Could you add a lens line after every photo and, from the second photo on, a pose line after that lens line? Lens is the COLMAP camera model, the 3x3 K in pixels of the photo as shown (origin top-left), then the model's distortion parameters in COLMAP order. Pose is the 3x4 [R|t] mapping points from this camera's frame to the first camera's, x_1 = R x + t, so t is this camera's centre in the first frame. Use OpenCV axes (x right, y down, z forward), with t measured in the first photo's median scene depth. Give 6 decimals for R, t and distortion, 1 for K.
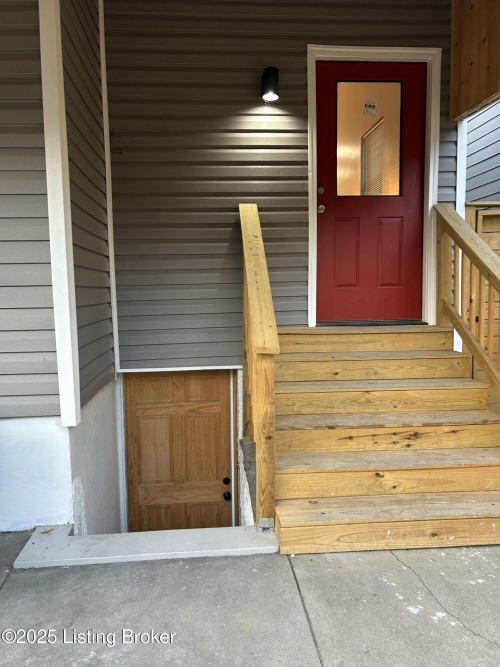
lens RADIAL K [[501.2, 0, 245.1], [0, 501.2, 335.1], [0, 0, 1]] dist [0.050095, -0.052326]
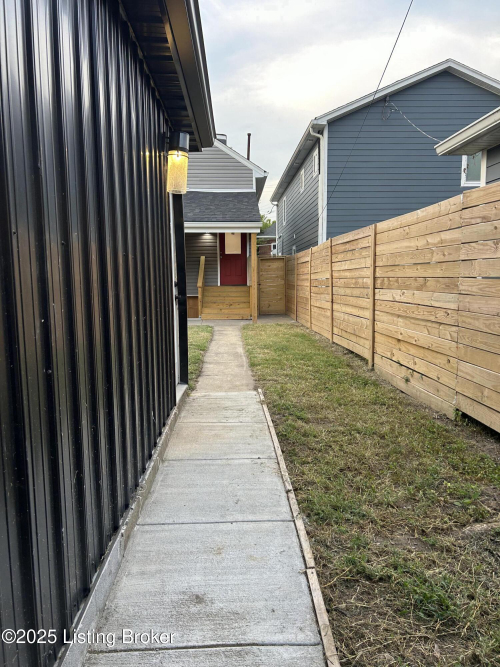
lens RADIAL K [[501.2, 0, 249.0], [0, 501.2, 339.6], [0, 0, 1]] dist [0.050095, -0.052326]
pose [[0.999006, 0.008982, -0.043672, 0.577943], [-0.007553, 0.999434, 0.032769, 0.295998], [0.043941, -0.032406, 0.998508, -3.195783]]
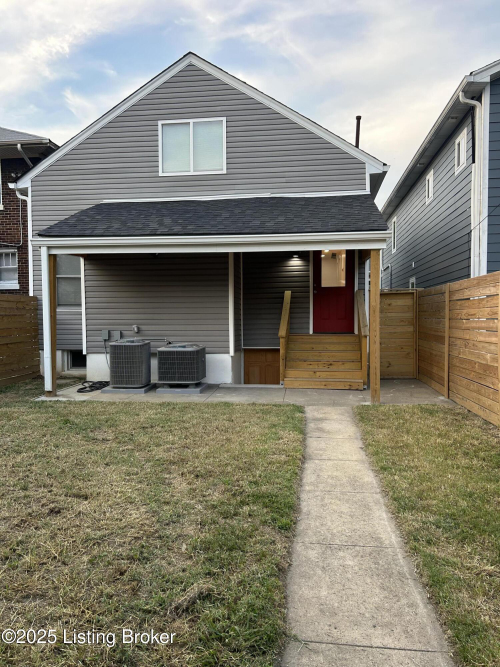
lens RADIAL K [[501.2, 0, 246.8], [0, 501.2, 331.7], [0, 0, 1]] dist [0.050095, -0.052326]
pose [[0.976886, 0.014314, -0.213281, 0.385994], [-0.027732, 0.997810, -0.060054, 0.151380], [0.211954, 0.064581, 0.975143, -1.817448]]
